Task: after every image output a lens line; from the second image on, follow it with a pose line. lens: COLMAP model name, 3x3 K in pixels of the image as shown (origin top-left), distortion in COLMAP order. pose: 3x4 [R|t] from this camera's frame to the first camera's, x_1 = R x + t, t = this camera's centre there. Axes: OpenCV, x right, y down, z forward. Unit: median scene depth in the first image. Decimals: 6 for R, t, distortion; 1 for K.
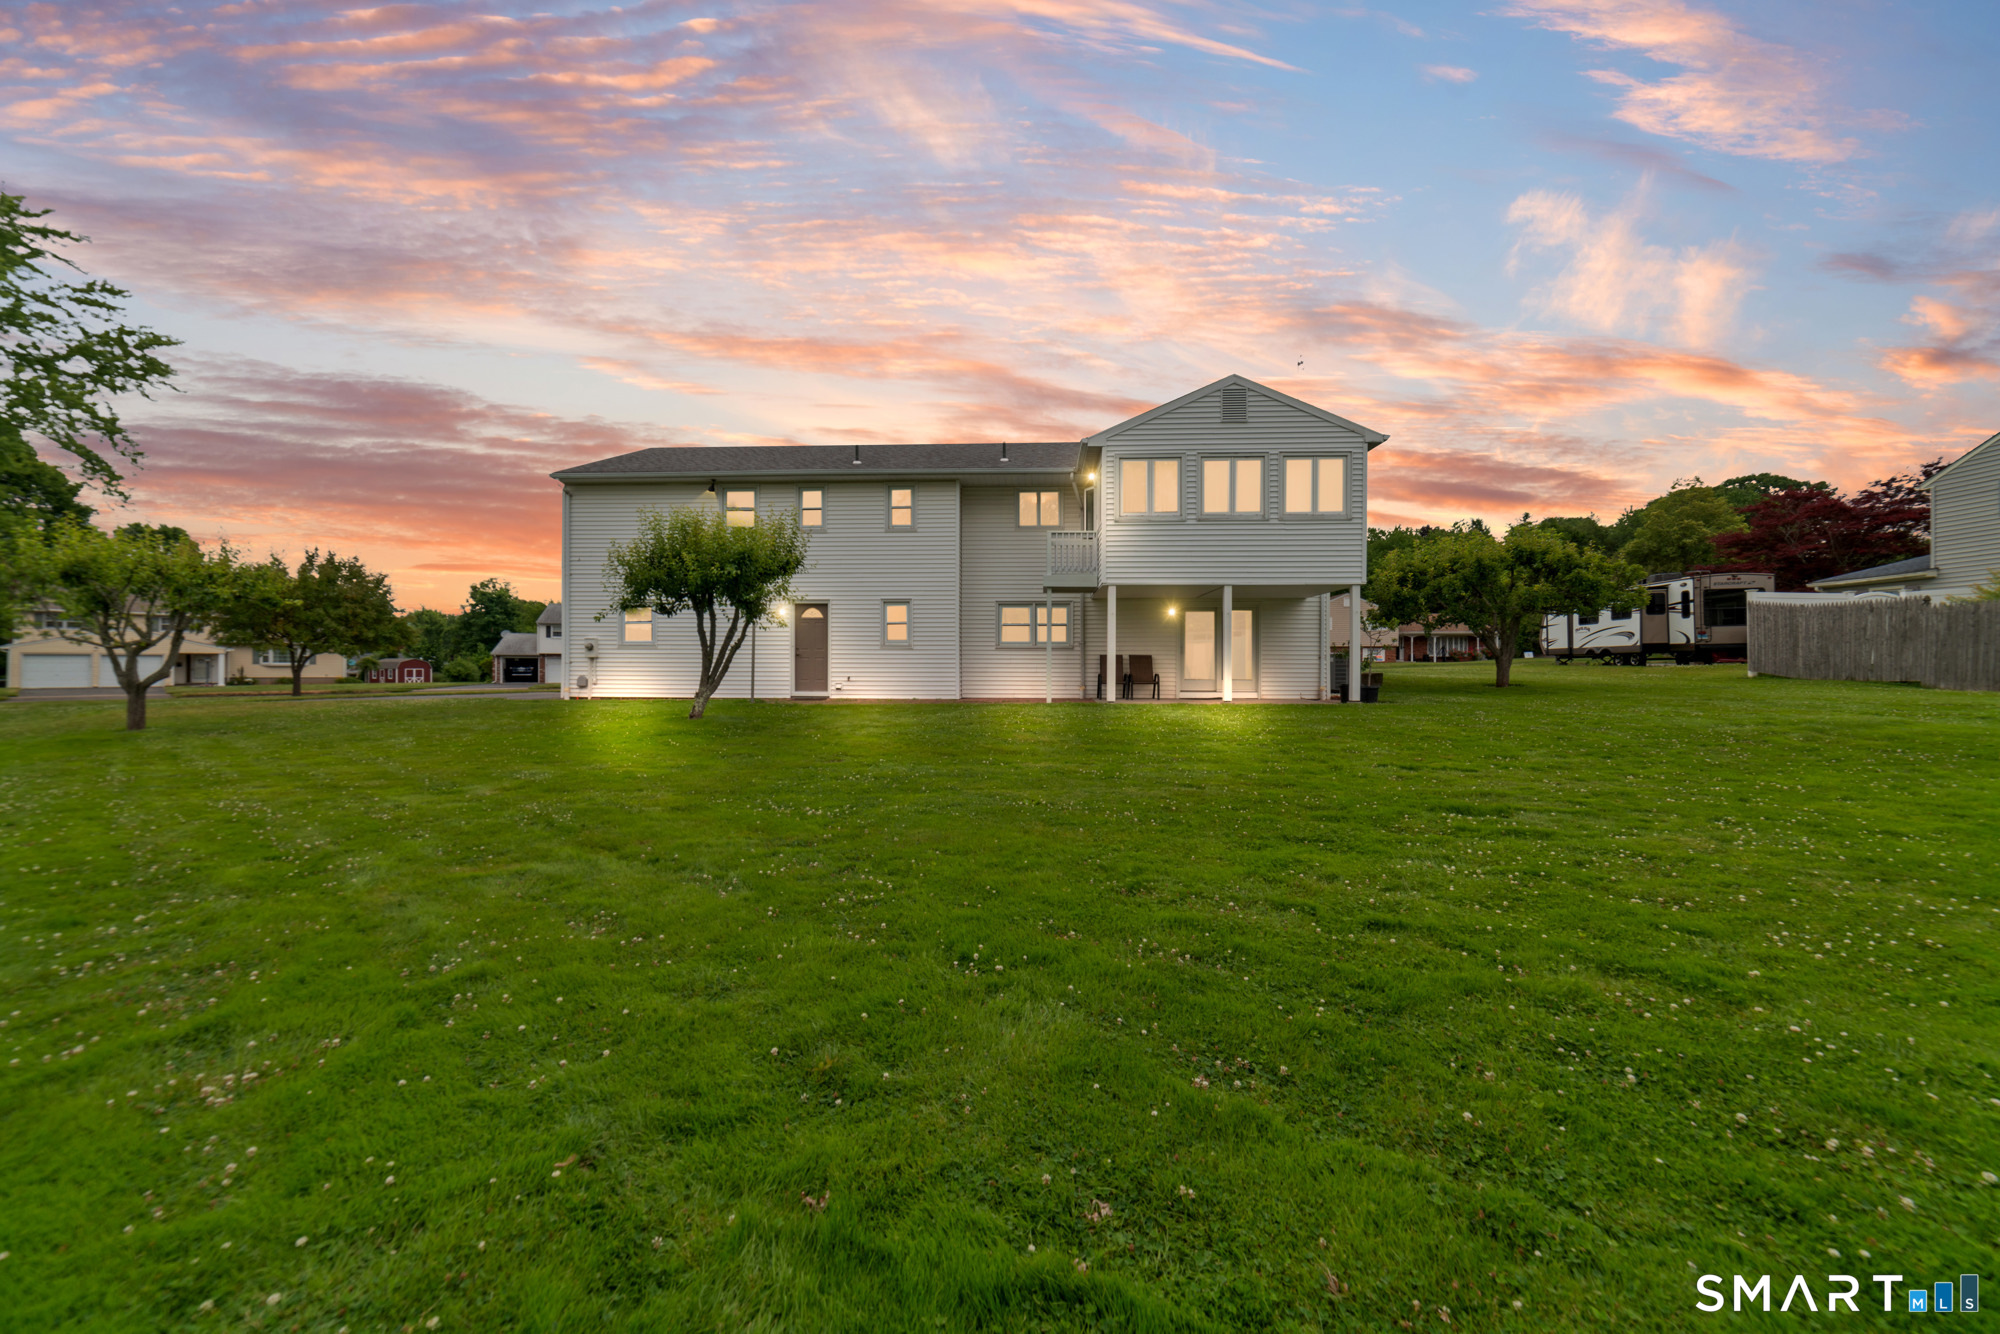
lens RADIAL K [[785.5, 0, 996.2], [0, 785.5, 618.1], [0, 0, 1]] dist [0.000273, 0.000678]
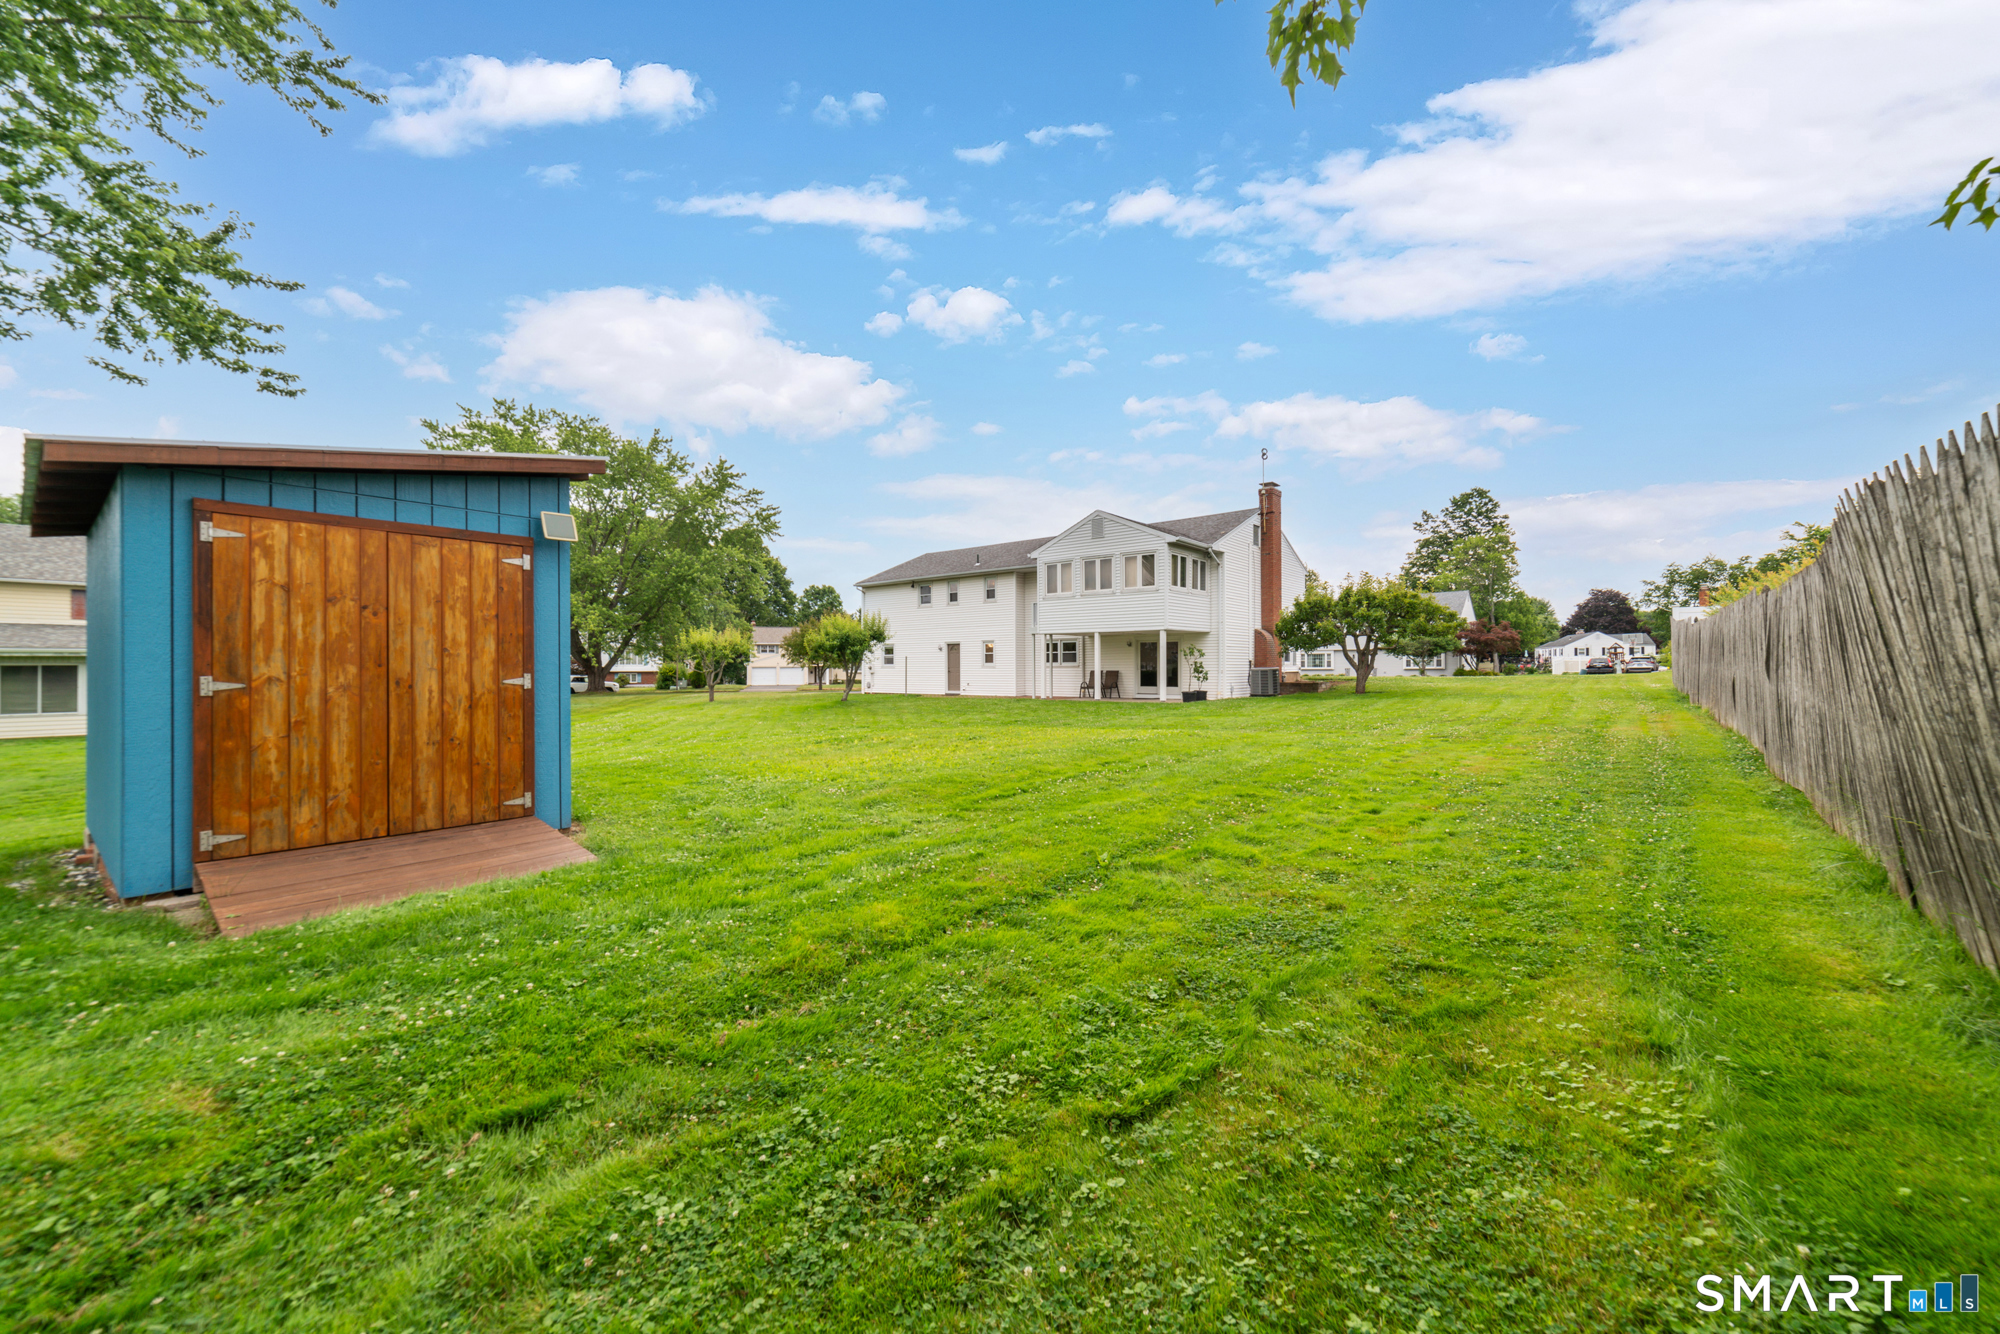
lens RADIAL K [[785.5, 0, 996.2], [0, 785.5, 618.1], [0, 0, 1]] dist [0.000273, 0.000678]
pose [[0.802421, -0.033173, -0.595836, 0.963534], [0.019716, 0.999382, -0.029087, -0.019066], [0.596433, 0.011593, 0.802579, -0.450203]]
